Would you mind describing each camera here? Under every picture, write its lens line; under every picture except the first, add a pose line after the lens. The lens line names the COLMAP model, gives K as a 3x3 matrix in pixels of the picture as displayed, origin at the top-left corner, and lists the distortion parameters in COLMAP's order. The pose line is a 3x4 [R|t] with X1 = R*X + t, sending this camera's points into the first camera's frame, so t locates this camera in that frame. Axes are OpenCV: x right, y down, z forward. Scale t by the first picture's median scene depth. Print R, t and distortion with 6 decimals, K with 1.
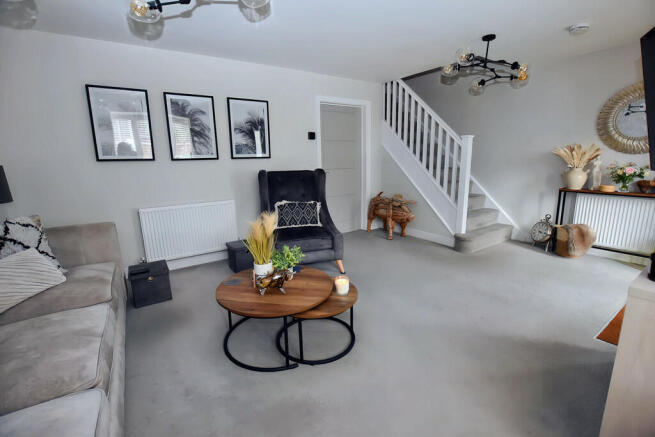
lens RADIAL K [[298.2, 0, 330.6], [0, 298.2, 219.0], [0, 0, 1]] dist [-0.030026, 0.001207]
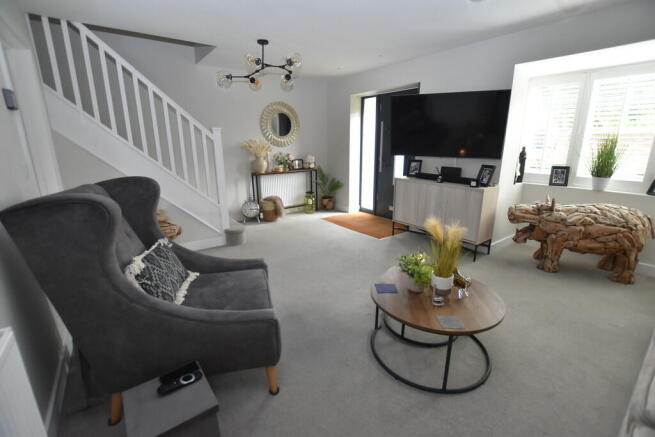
lens RADIAL K [[298.2, 0, 330.6], [0, 298.2, 219.0], [0, 0, 1]] dist [-0.030026, 0.001207]
pose [[-0.091063, -0.228202, 0.969346, -0.862095], [0.205081, 0.948229, 0.242496, -0.243500], [-0.974500, 0.220877, -0.039549, 1.133177]]
